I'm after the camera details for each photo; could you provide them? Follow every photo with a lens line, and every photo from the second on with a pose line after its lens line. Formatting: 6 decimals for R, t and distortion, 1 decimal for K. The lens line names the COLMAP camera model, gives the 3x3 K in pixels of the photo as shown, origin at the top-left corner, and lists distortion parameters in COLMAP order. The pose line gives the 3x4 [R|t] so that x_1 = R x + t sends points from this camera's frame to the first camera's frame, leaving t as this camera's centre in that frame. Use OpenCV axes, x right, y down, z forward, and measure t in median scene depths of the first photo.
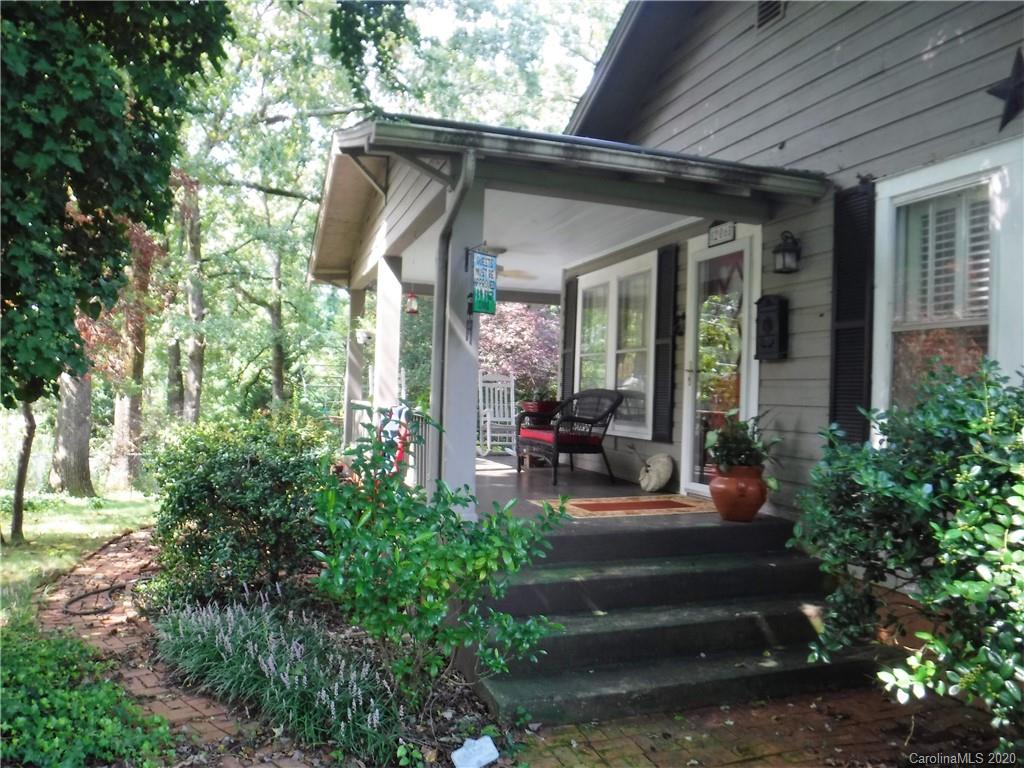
lens RADIAL K [[820.6, 0, 509.0], [0, 820.6, 391.0], [0, 0, 1]] dist [-0.104750, 0.032245]
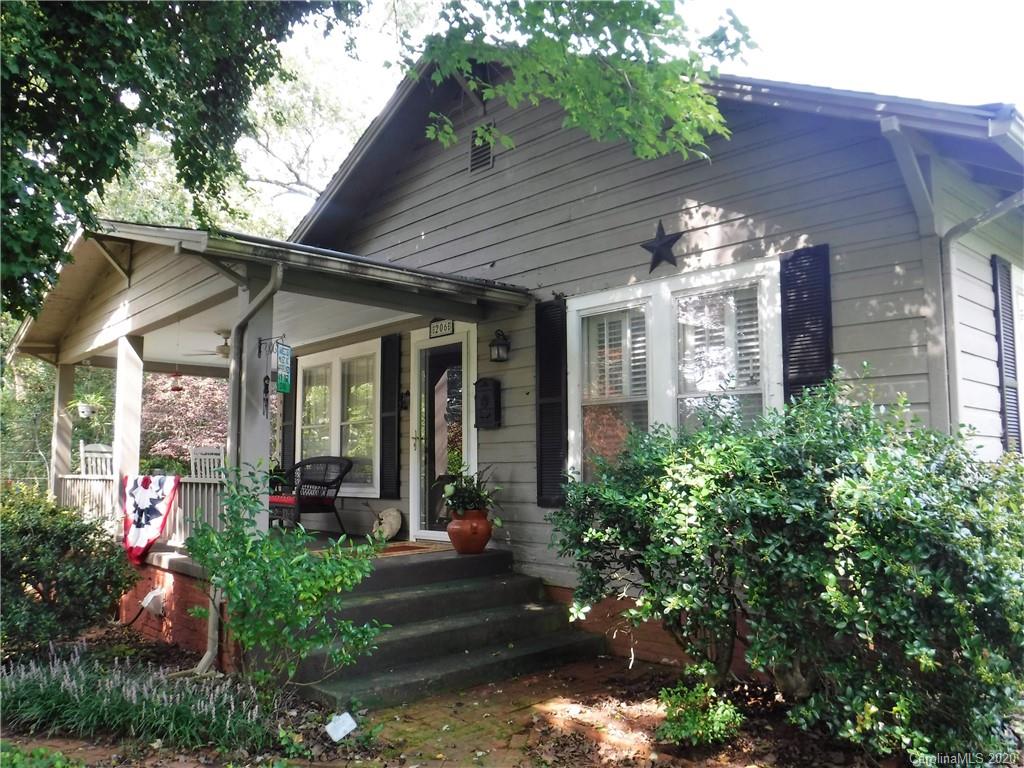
lens RADIAL K [[820.6, 0, 507.3], [0, 820.6, 388.9], [0, 0, 1]] dist [-0.104750, 0.032245]
pose [[0.909277, 0.005308, 0.416158, -0.197508], [0.032469, 0.995966, -0.083647, 0.010412], [-0.414923, 0.089570, 0.905437, -0.206616]]
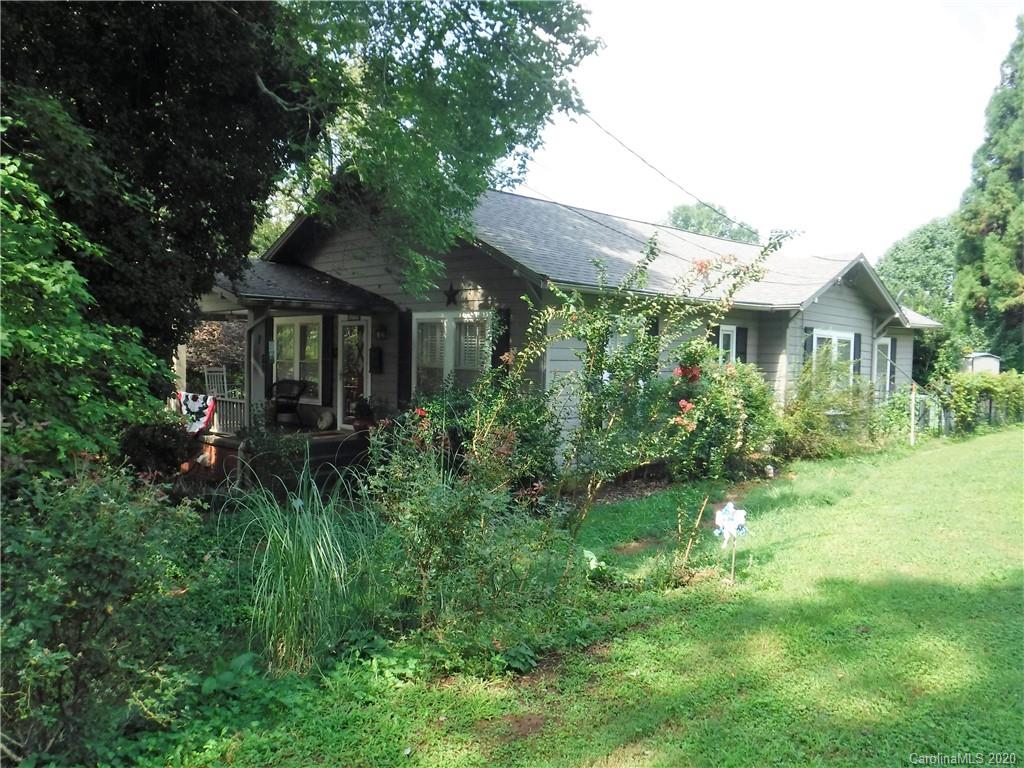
lens RADIAL K [[820.6, 0, 509.5], [0, 820.6, 384.7], [0, 0, 1]] dist [-0.104750, 0.032245]
pose [[0.891297, -0.035045, 0.452064, -0.456814], [0.011286, 0.998414, 0.055148, -0.138986], [-0.453279, -0.044051, 0.890279, -1.452505]]
